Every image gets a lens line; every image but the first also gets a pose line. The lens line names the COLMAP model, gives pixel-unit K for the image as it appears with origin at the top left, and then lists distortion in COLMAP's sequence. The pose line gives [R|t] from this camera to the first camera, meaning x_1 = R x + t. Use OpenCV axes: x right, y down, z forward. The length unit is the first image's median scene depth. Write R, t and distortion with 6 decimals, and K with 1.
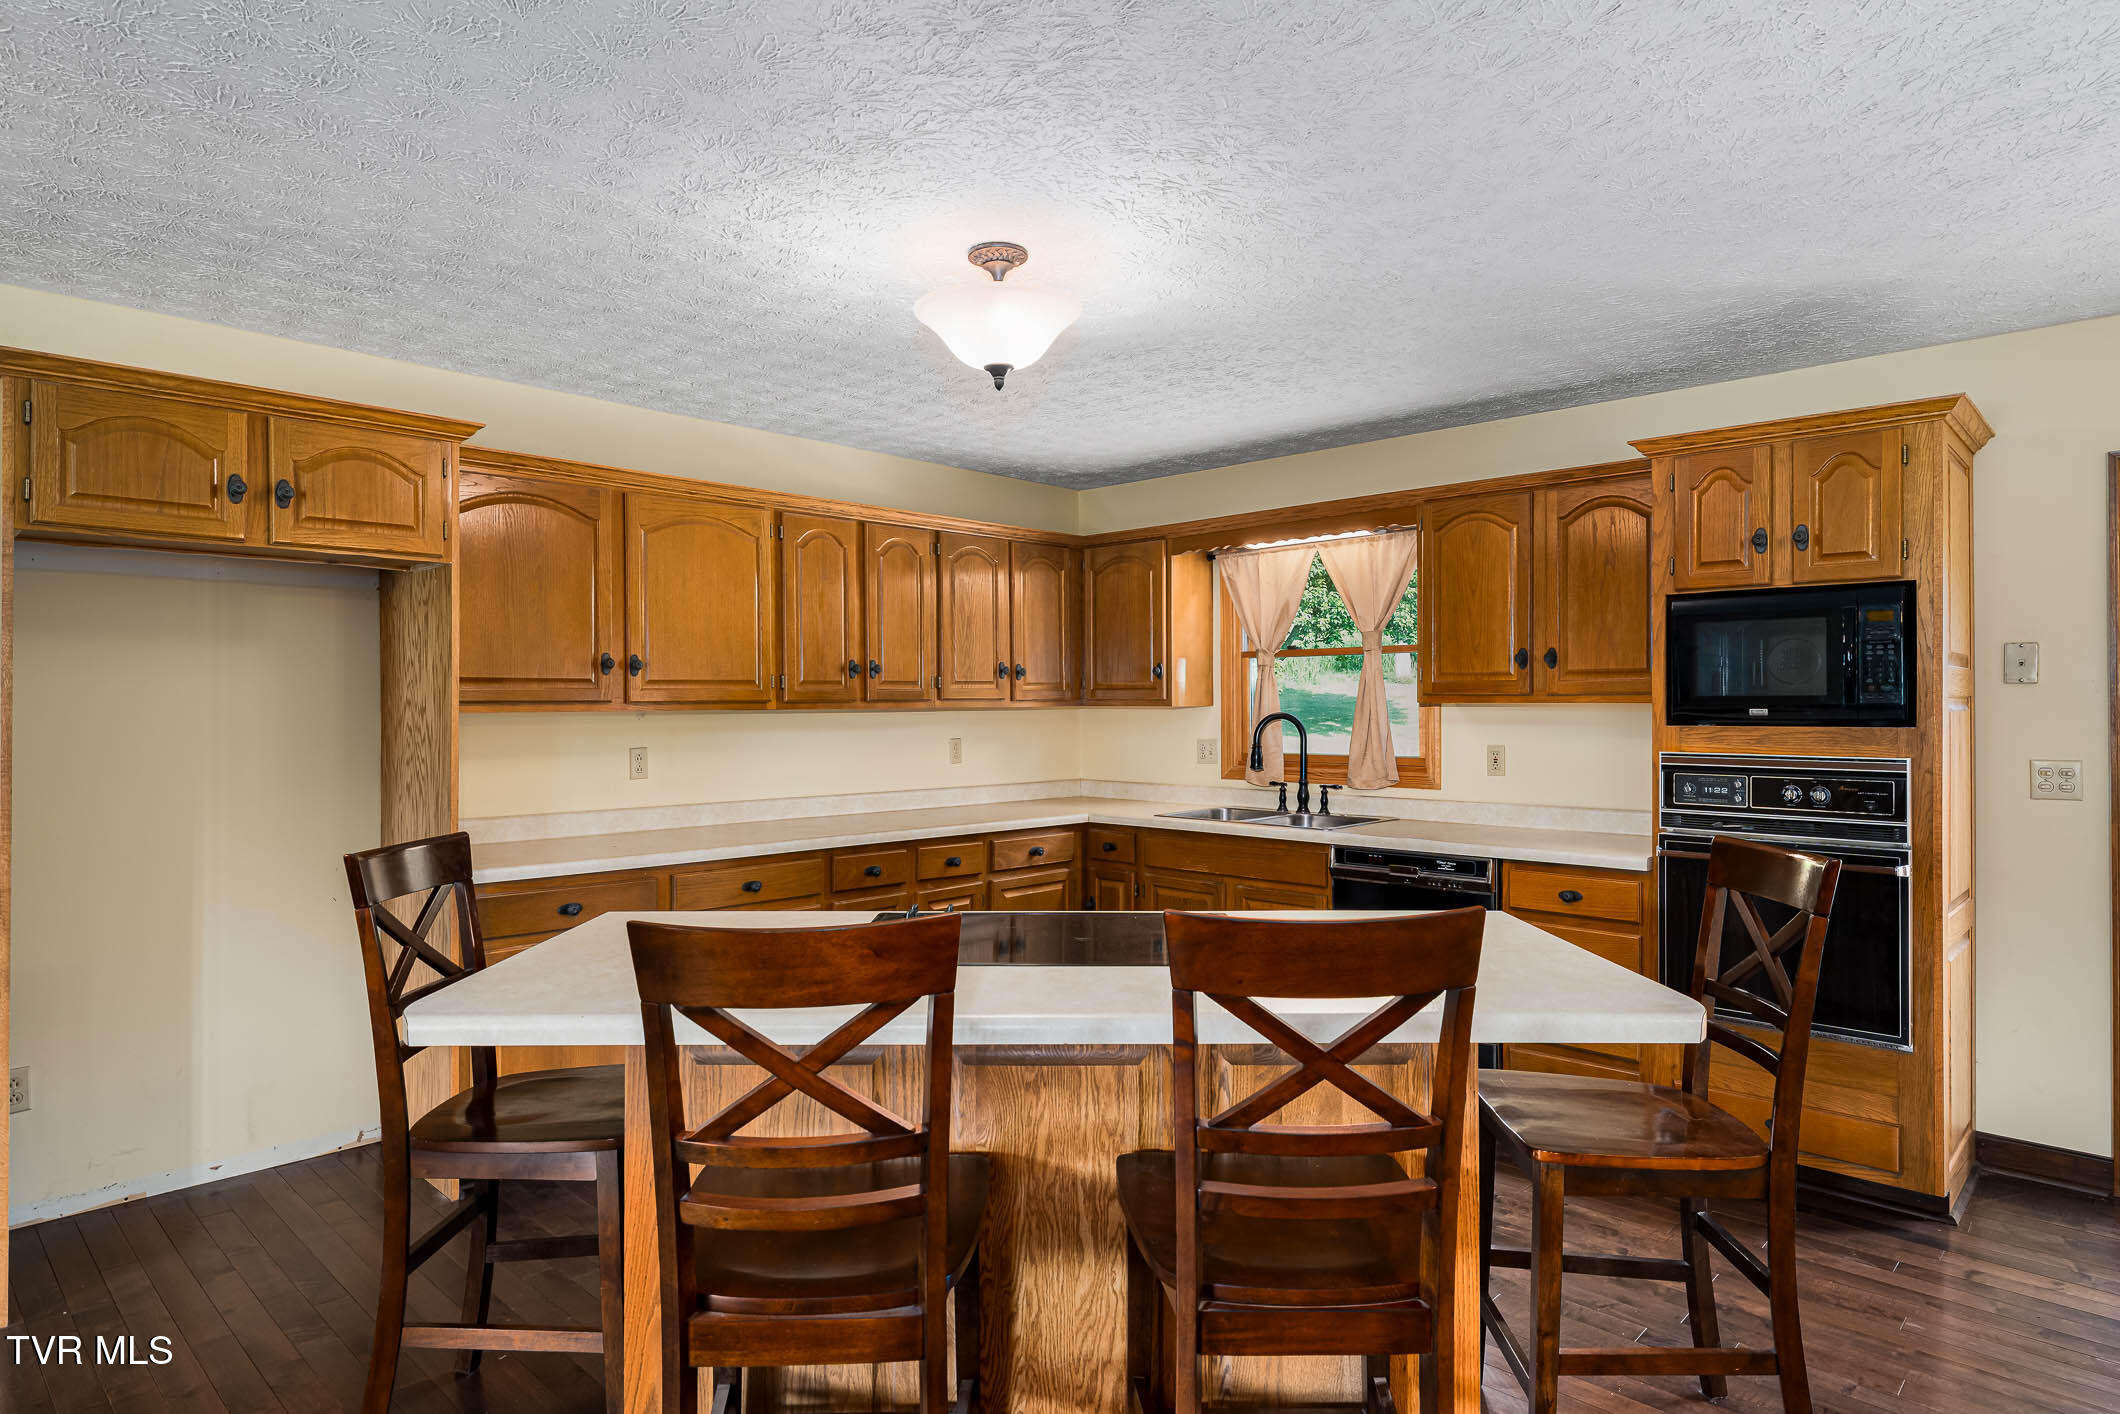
lens RADIAL K [[1206.6, 0, 1055.5], [0, 1206.6, 693.6], [0, 0, 1]] dist [-0.003586, 0.002751]
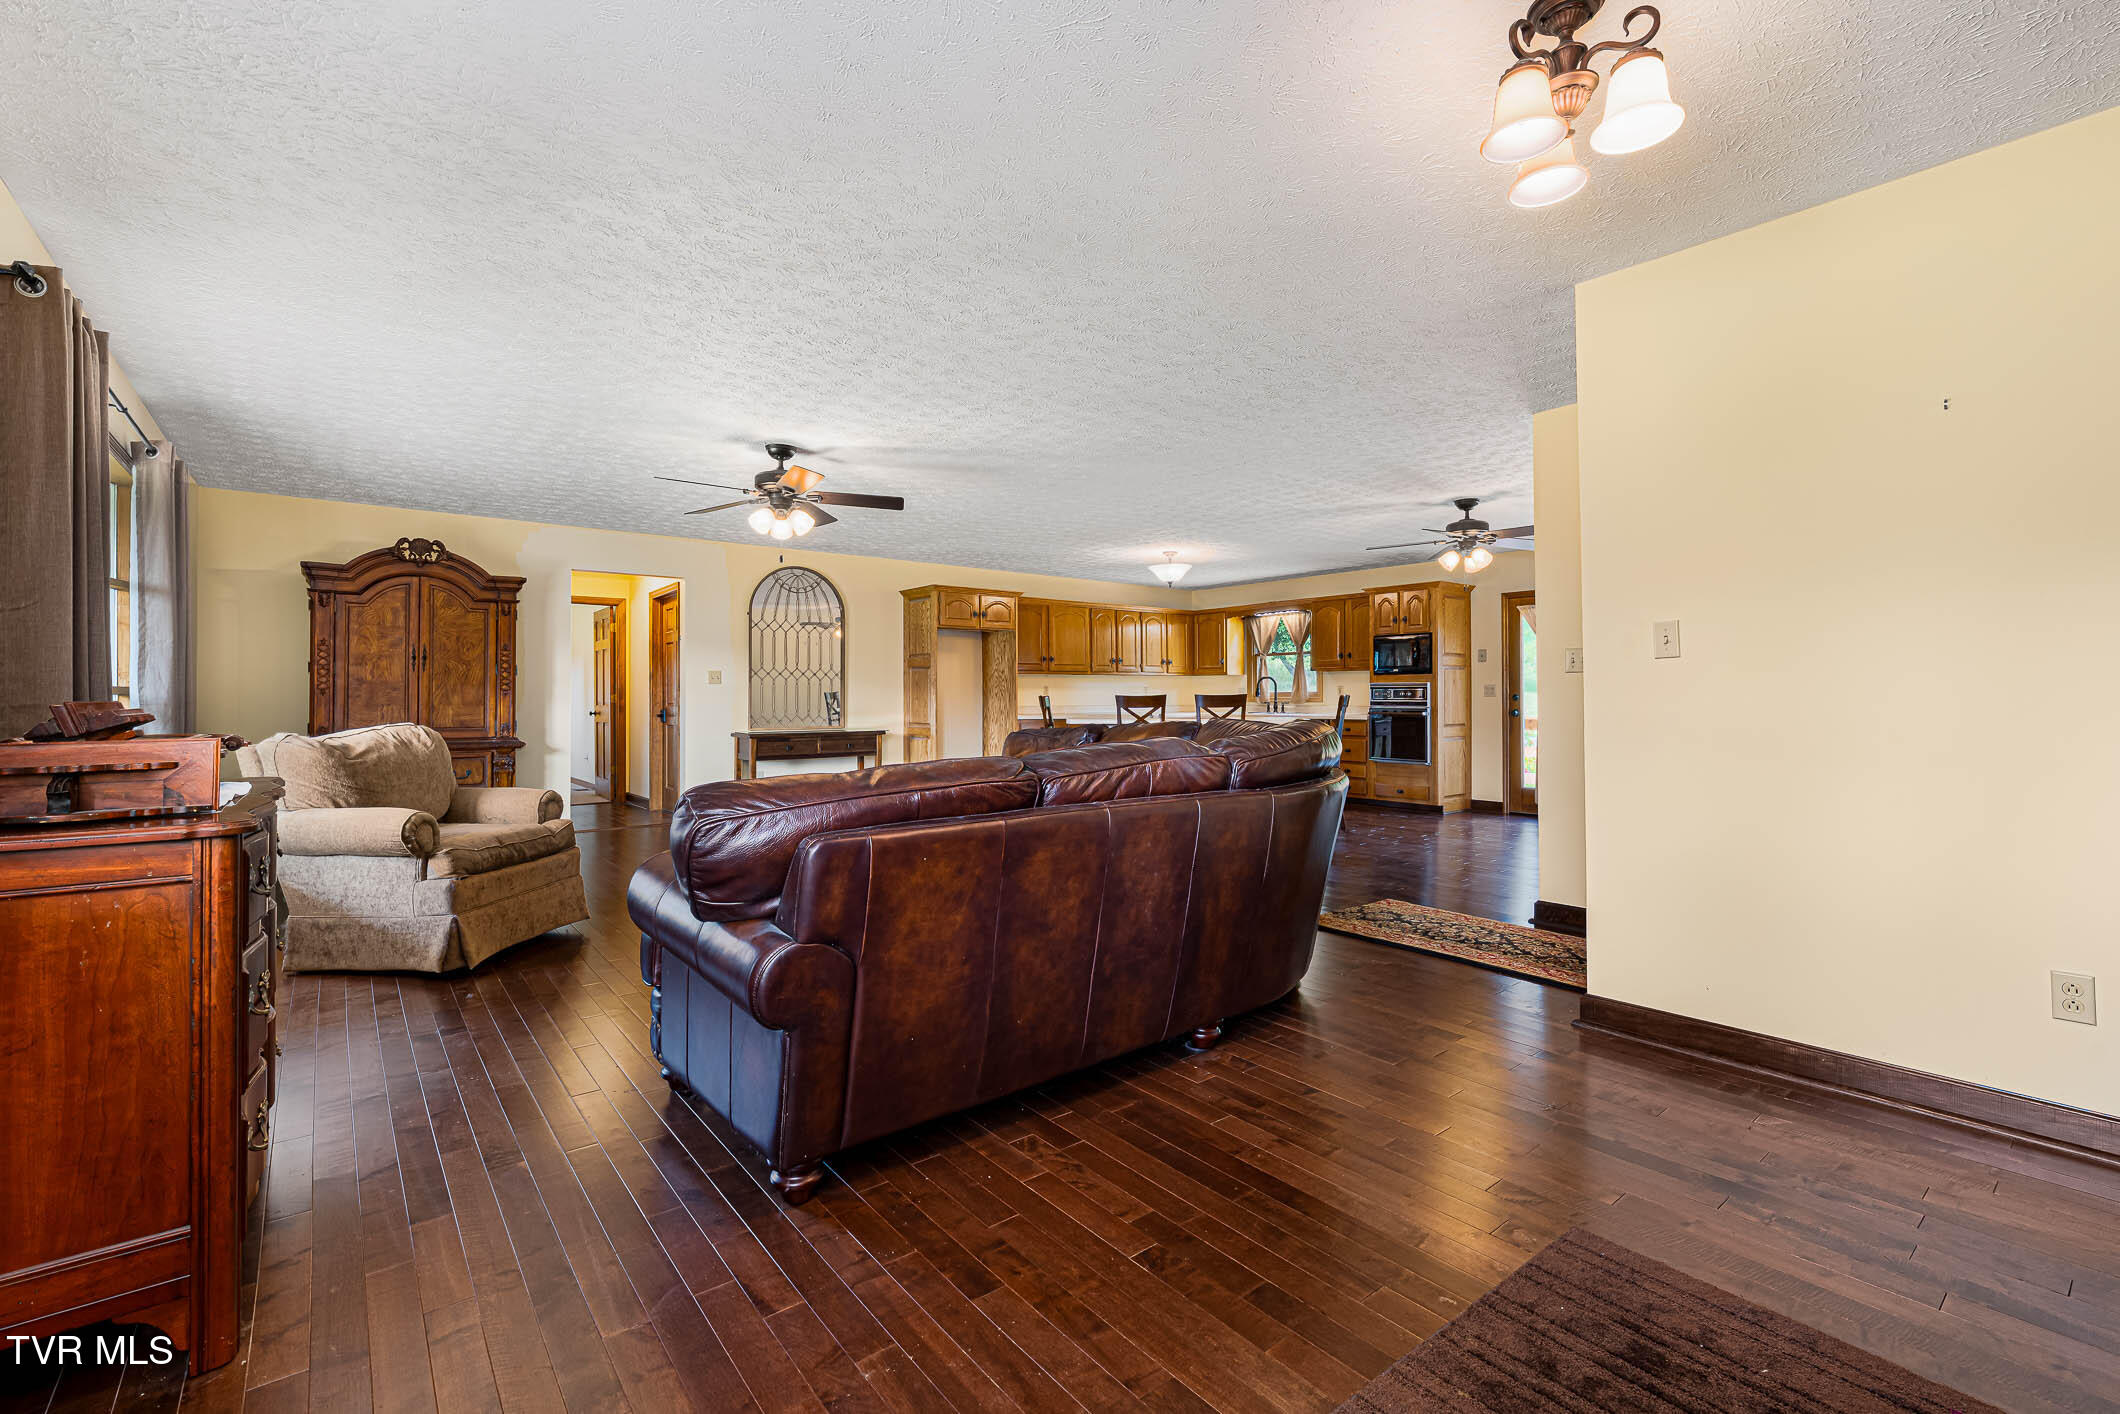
lens RADIAL K [[933.4, 0, 1060.0], [0, 933.4, 707.0], [0, 0, 1]] dist [0.000425, 0.000001]
pose [[0.992023, 0.001590, -0.126049, -0.016060], [0.001088, 0.999775, 0.021174, 0.056870], [0.126054, -0.021142, 0.991798, -1.652322]]
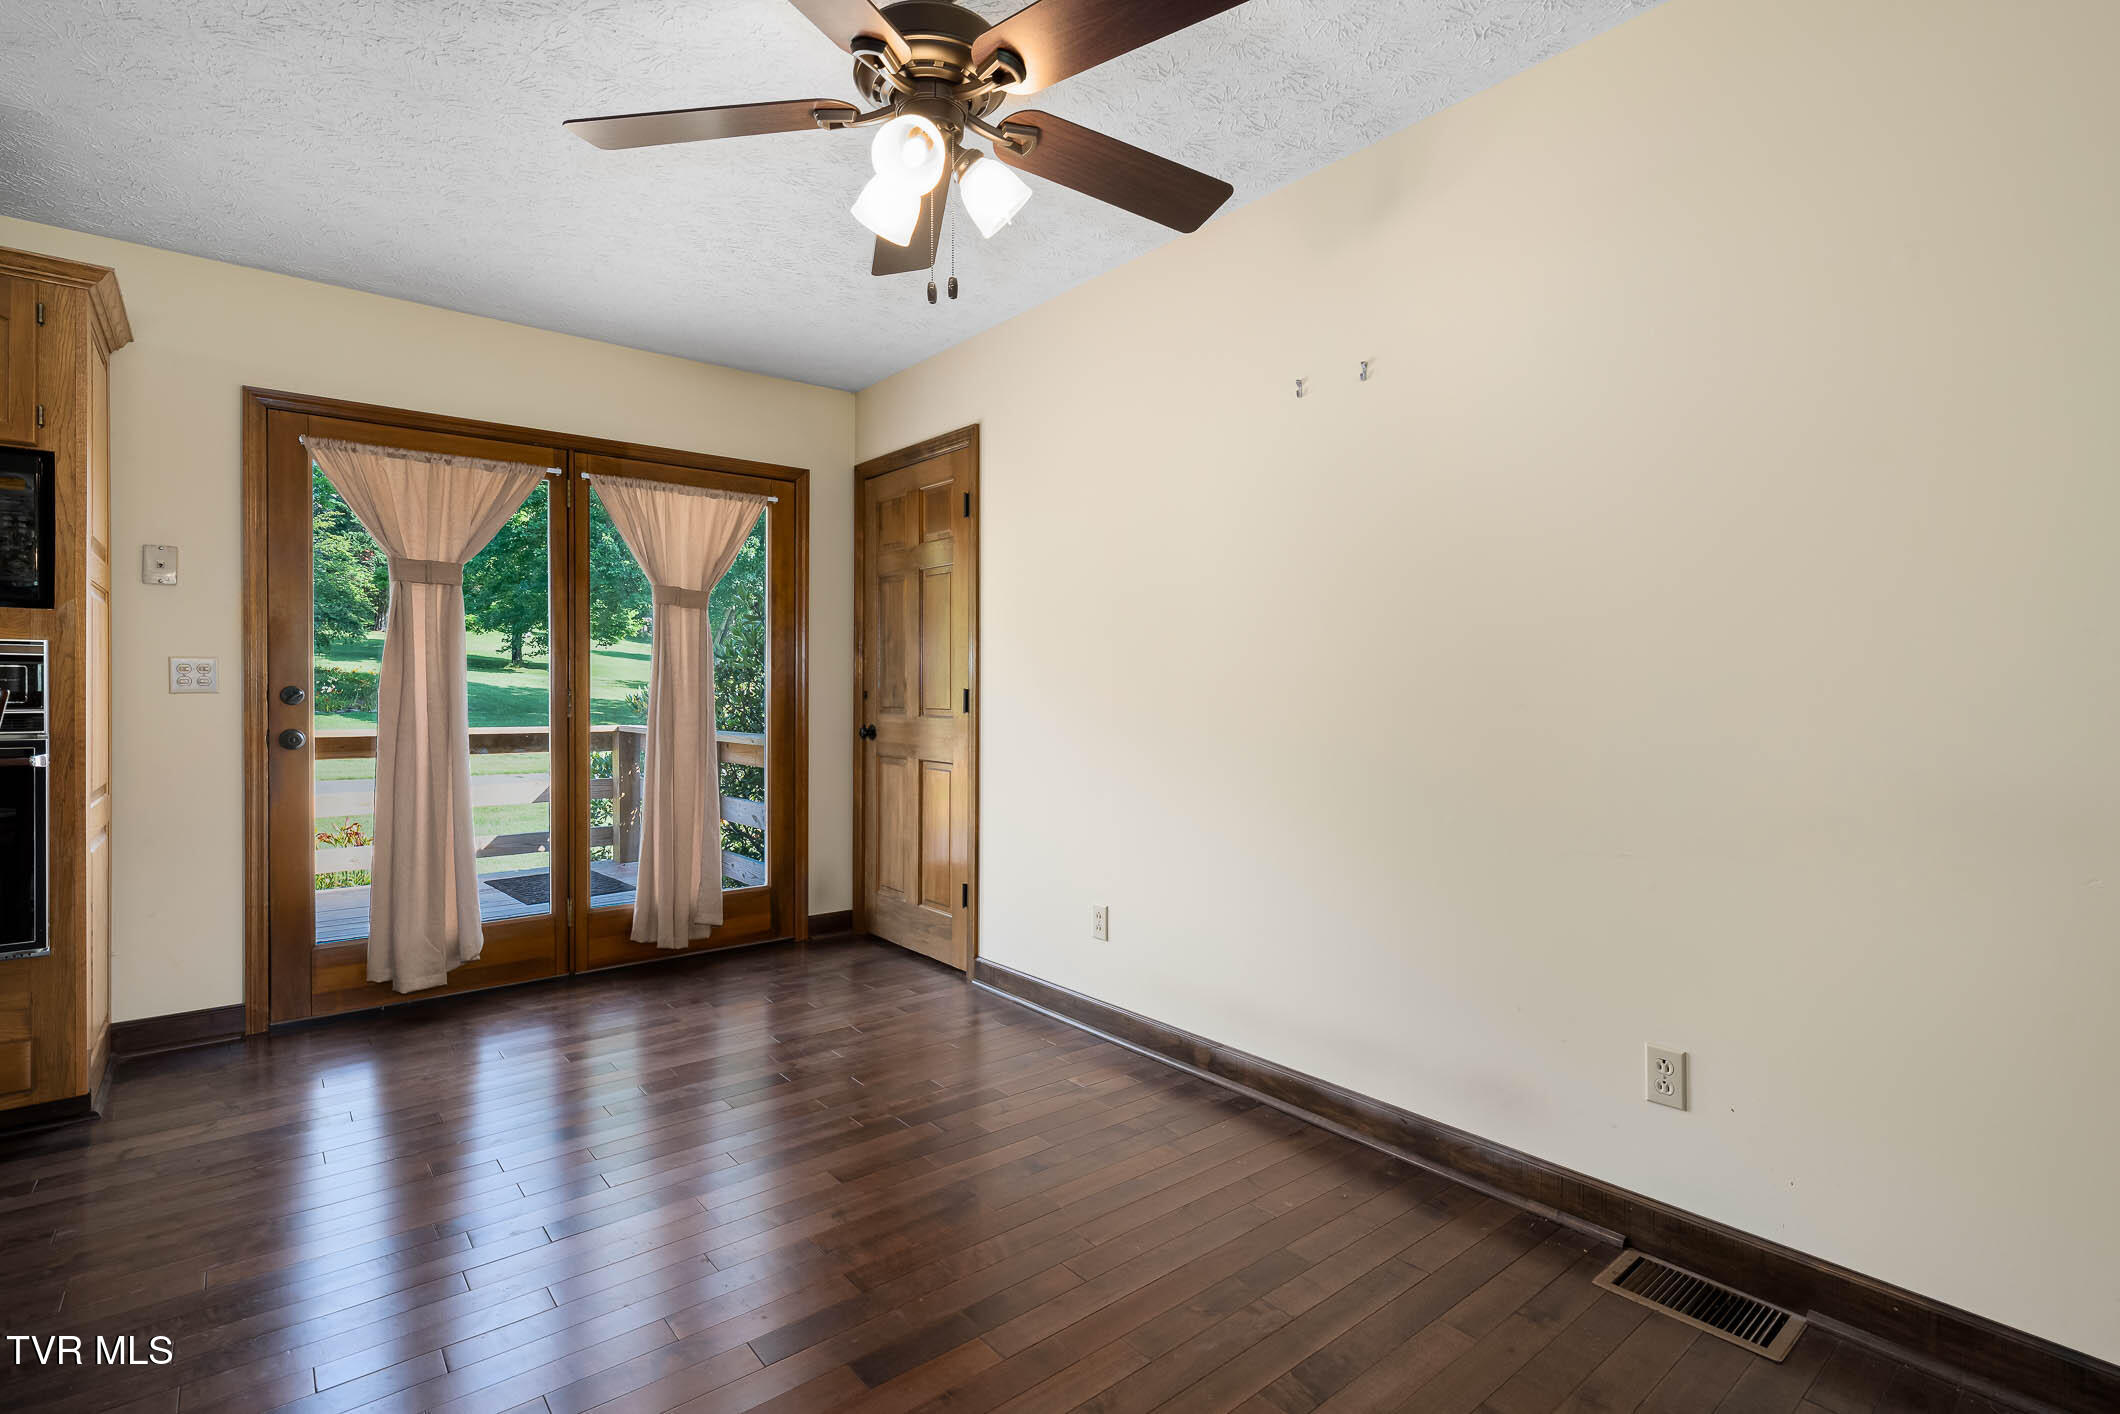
lens RADIAL K [[977.1, 0, 1055.8], [0, 977.1, 693.3], [0, 0, 1]] dist [0.006991, 0.000561]
pose [[0.115798, -0.006265, 0.993253, 0.037366], [-0.012180, 0.999896, 0.007727, 0.070702], [-0.993198, -0.012993, 0.115710, 0.121513]]
